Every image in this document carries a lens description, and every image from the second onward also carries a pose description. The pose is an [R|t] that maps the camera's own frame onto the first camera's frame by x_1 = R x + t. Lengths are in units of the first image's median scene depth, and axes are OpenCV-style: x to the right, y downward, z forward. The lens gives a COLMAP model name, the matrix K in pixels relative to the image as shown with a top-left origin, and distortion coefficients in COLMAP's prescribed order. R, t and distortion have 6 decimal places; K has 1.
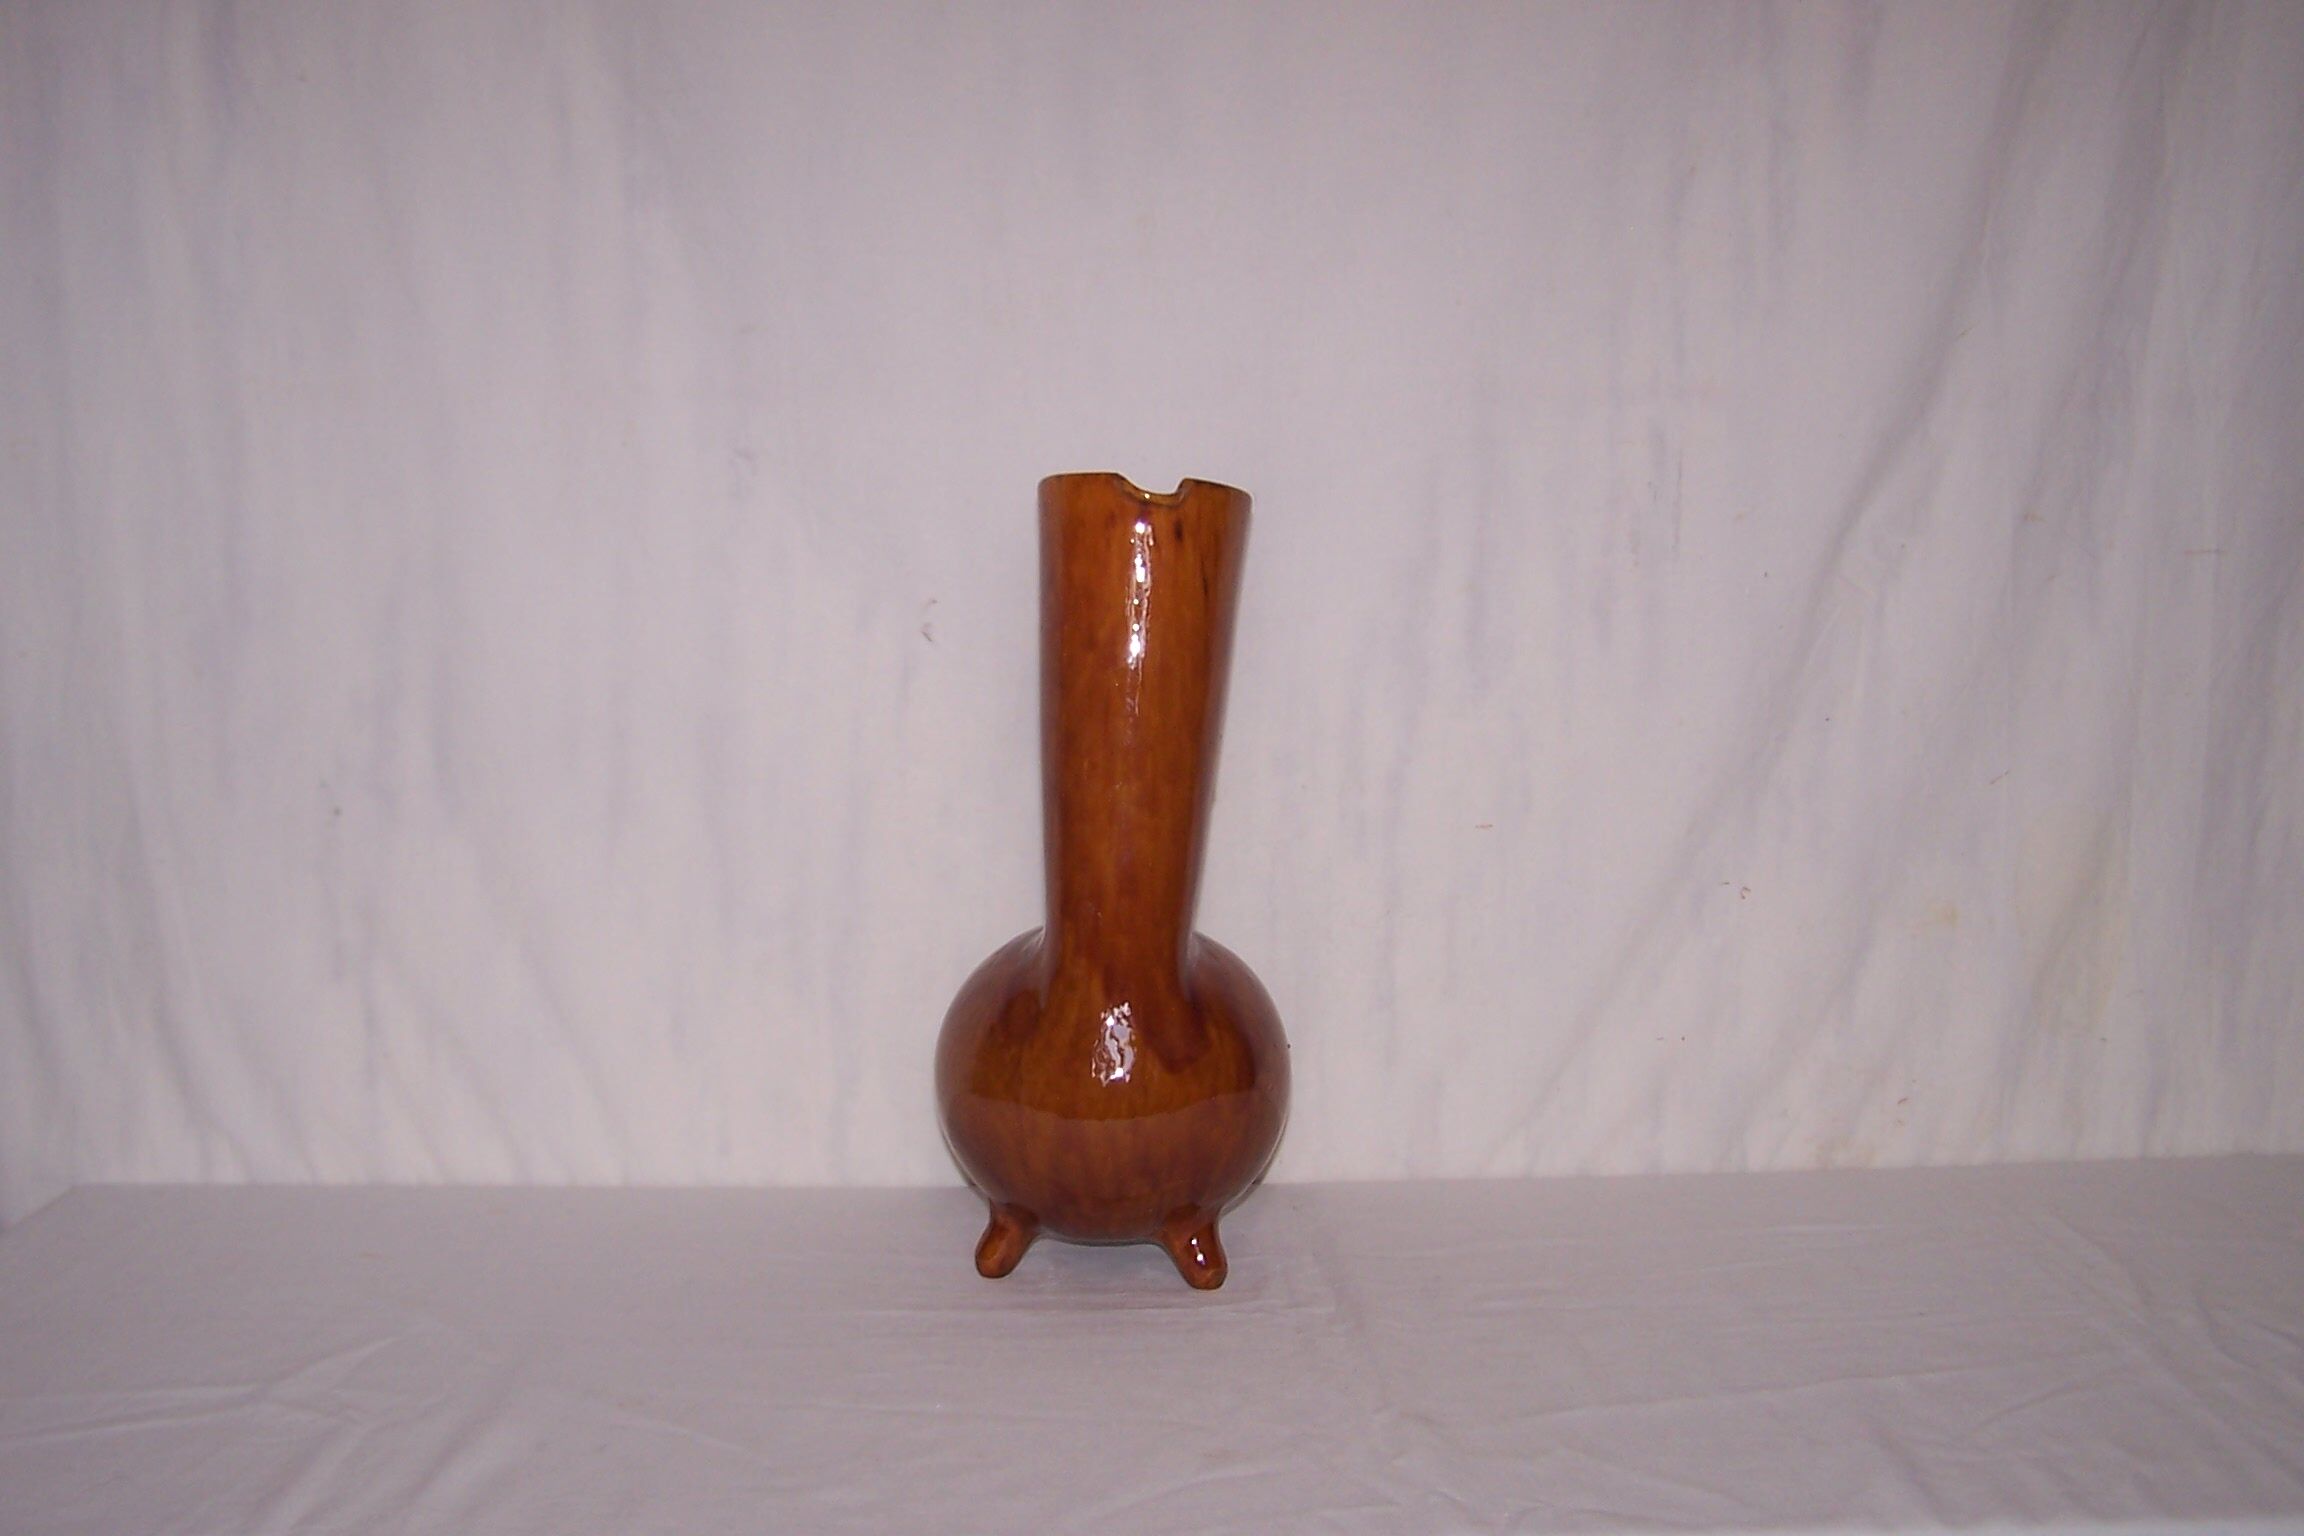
lens RADIAL K [[2556.4, 0, 1107.0], [0, 2556.4, 769.2], [0, 0, 1]] dist [-0.216718, 0.366994]
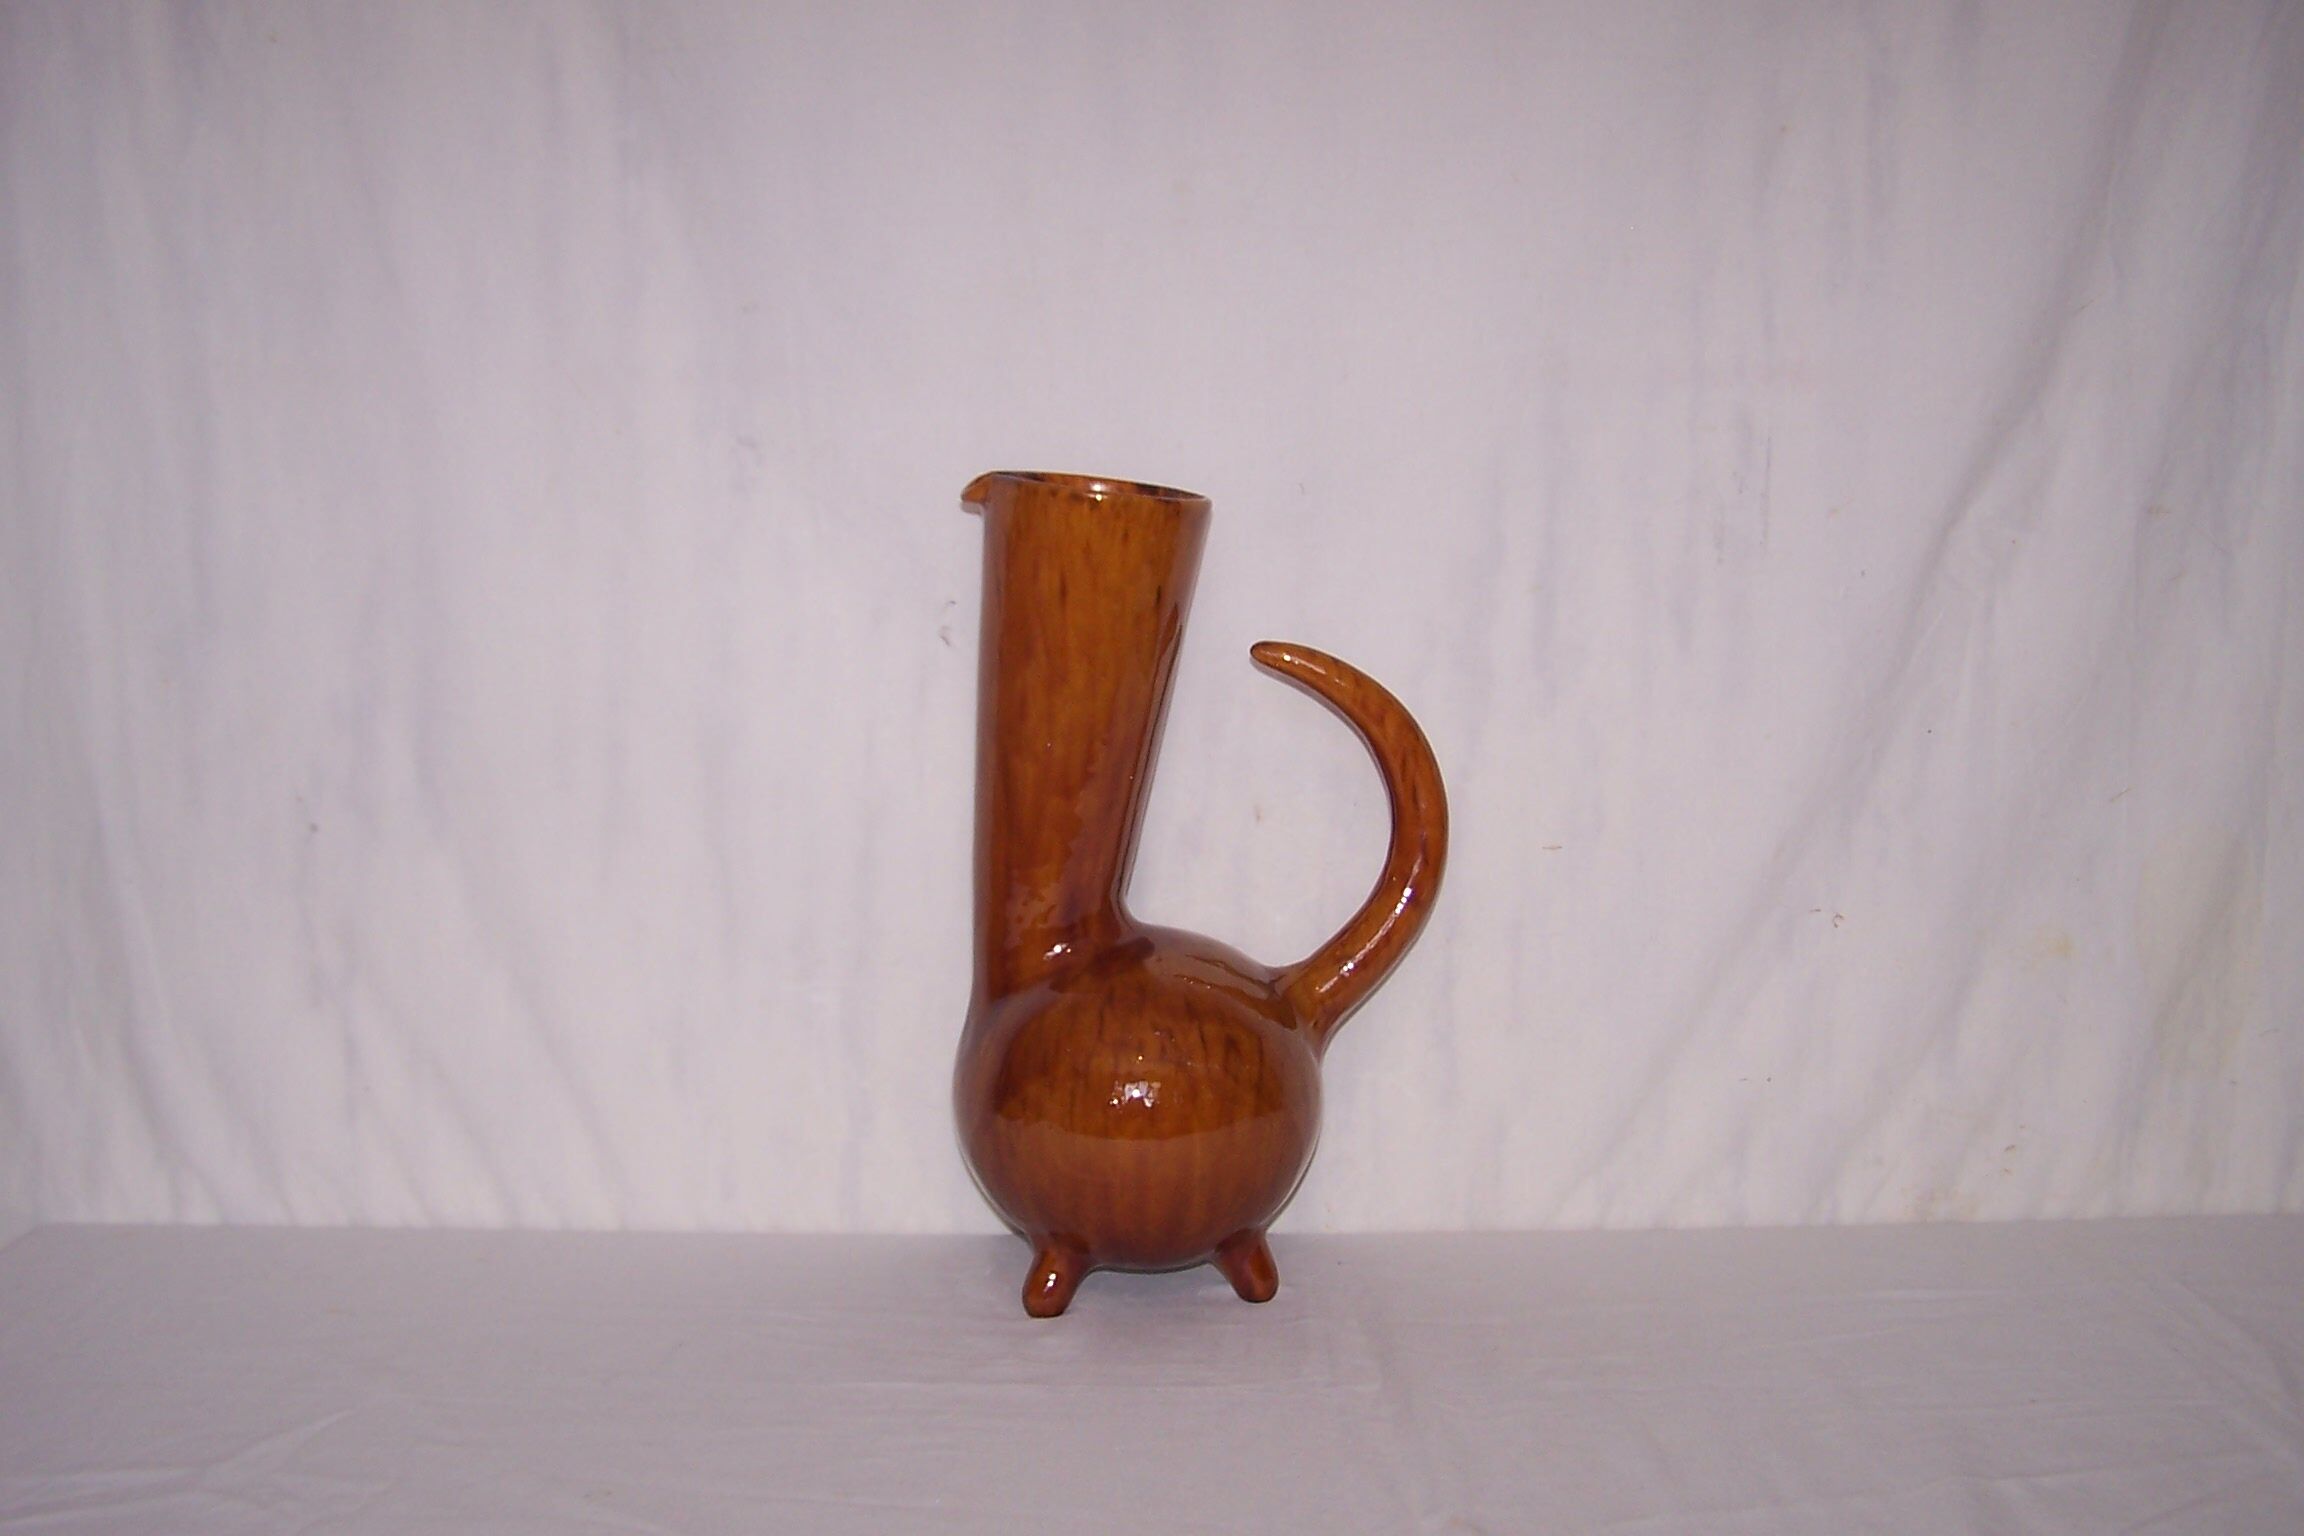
lens RADIAL K [[2556.4, 0, 1107.0], [0, 2556.4, 769.2], [0, 0, 1]] dist [-0.216718, 0.366994]
pose [[0.999385, 0.002508, -0.034982, 0.019746], [-0.002256, 0.999971, 0.007250, -0.012090], [0.034999, -0.007166, 0.999362, 0.079988]]
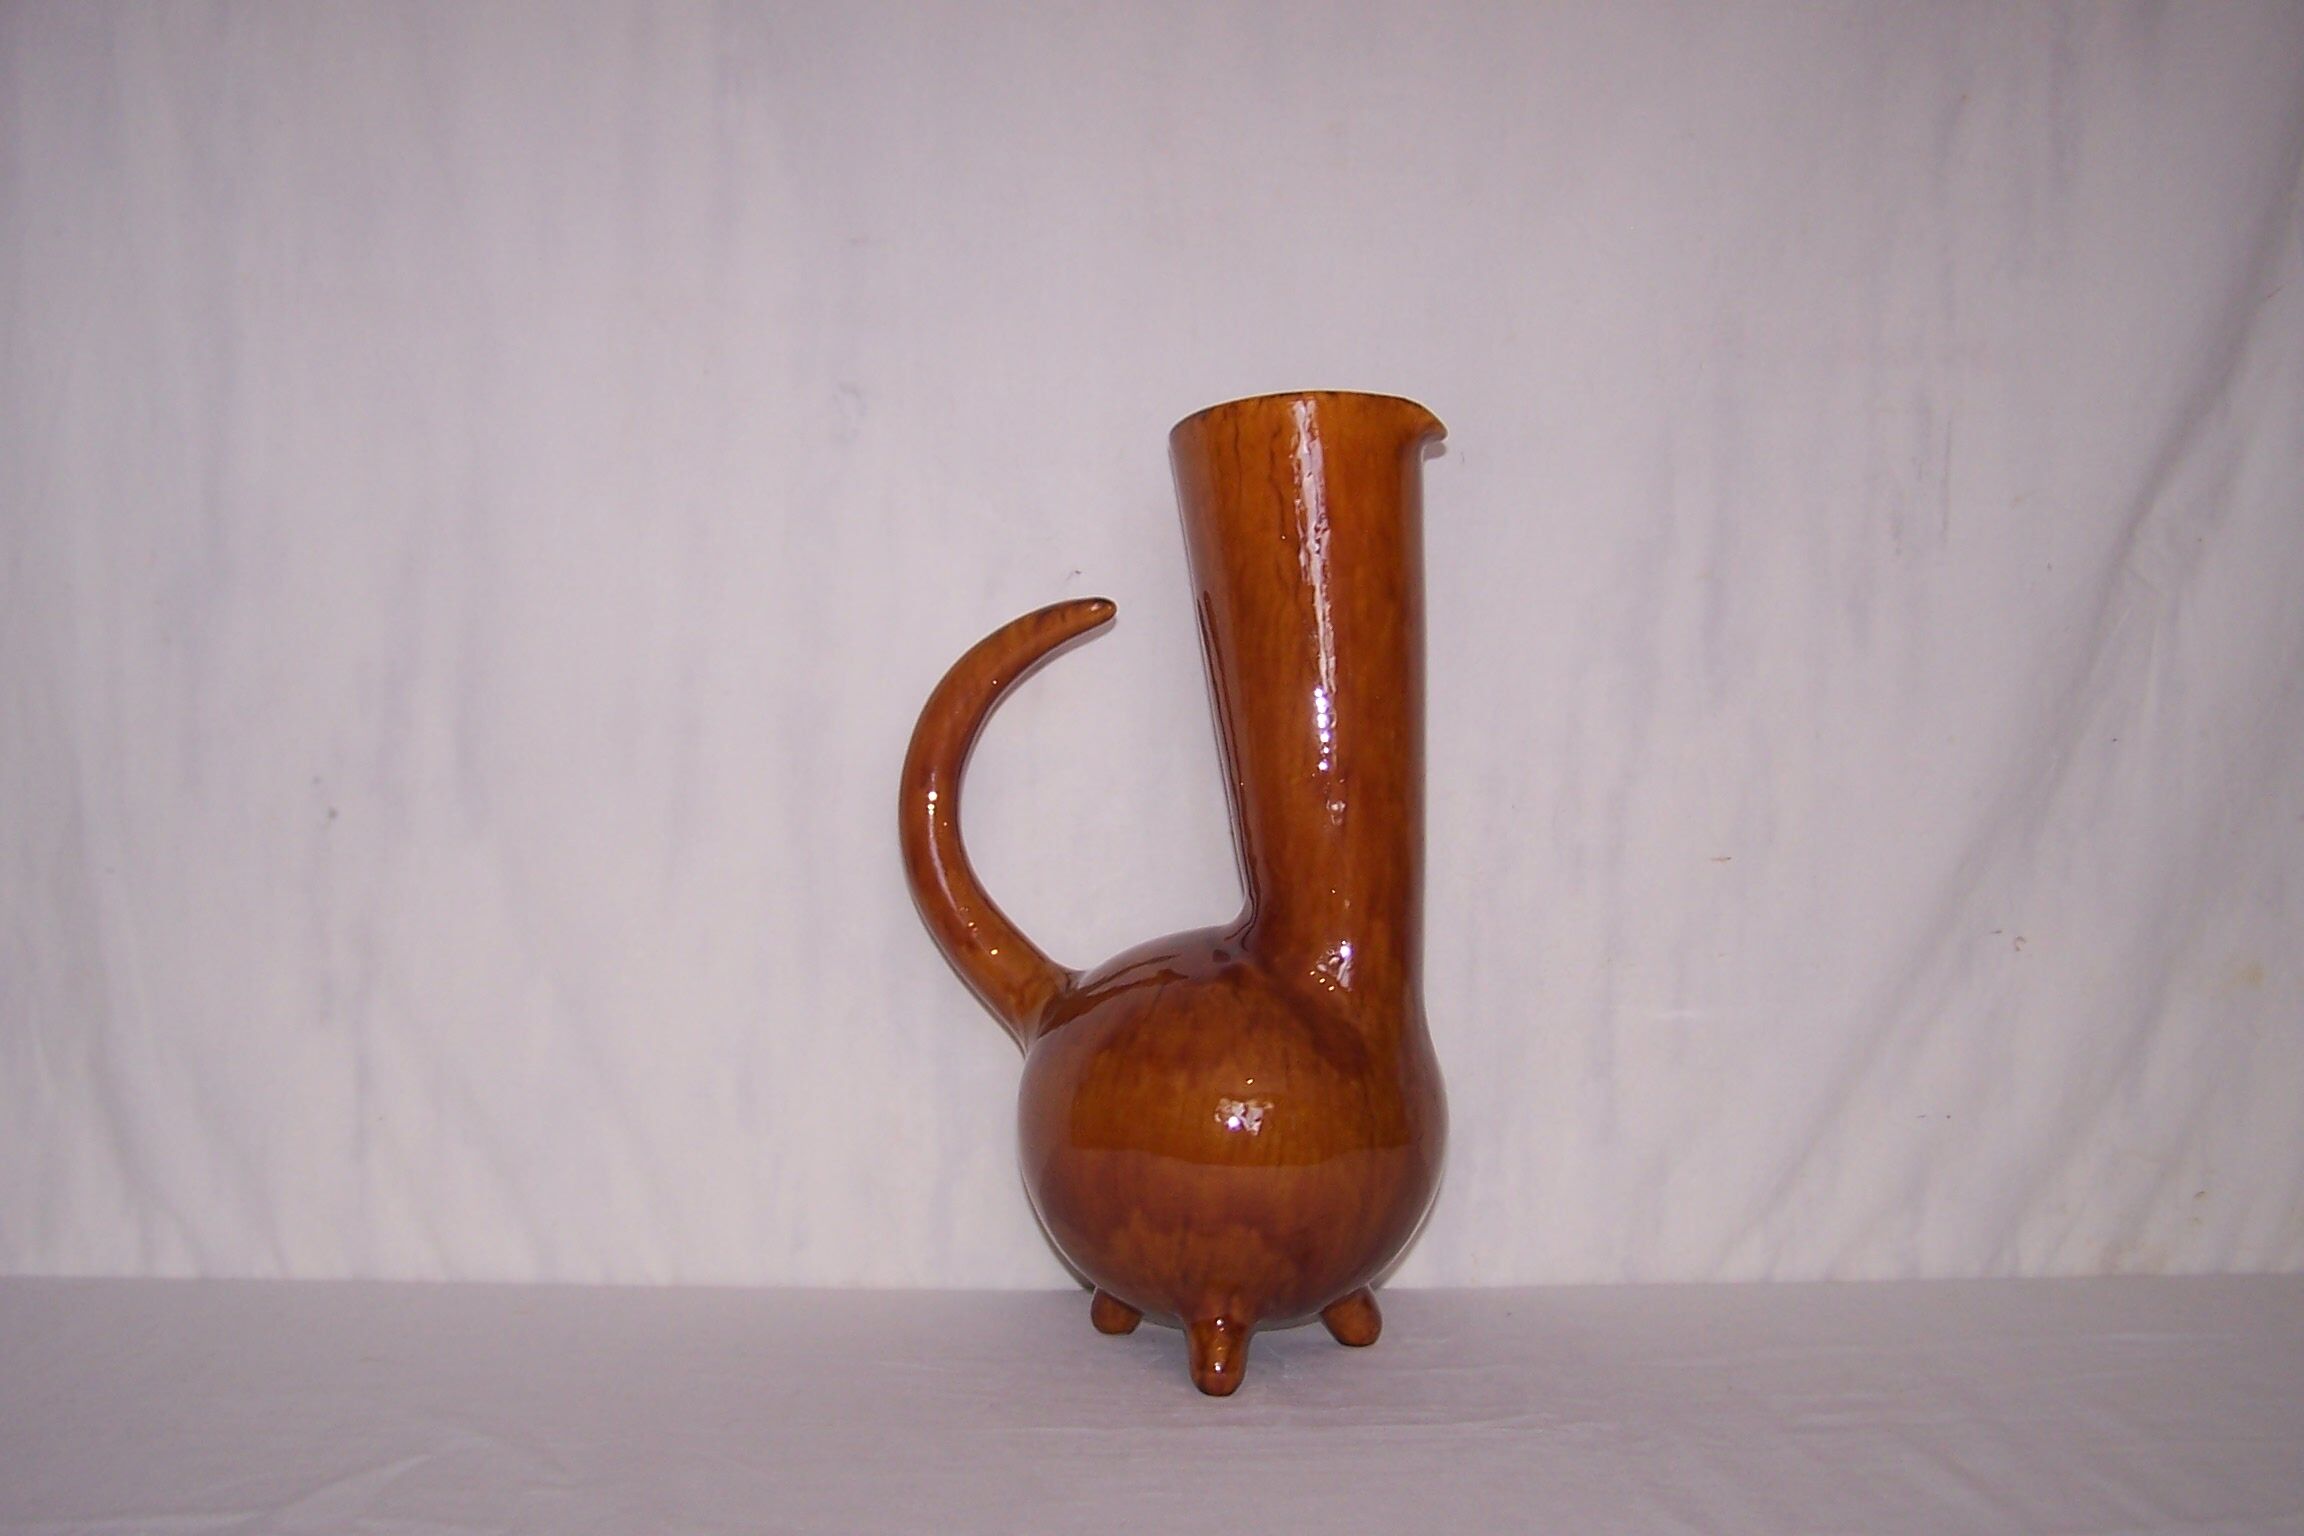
lens RADIAL K [[2556.4, 0, 1107.0], [0, 2556.4, 769.2], [0, 0, 1]] dist [-0.216718, 0.366994]
pose [[0.998569, 0.019626, 0.049751, -0.096564], [-0.015858, 0.997055, -0.075031, 0.058822], [-0.051077, 0.074134, 0.995939, 0.177280]]
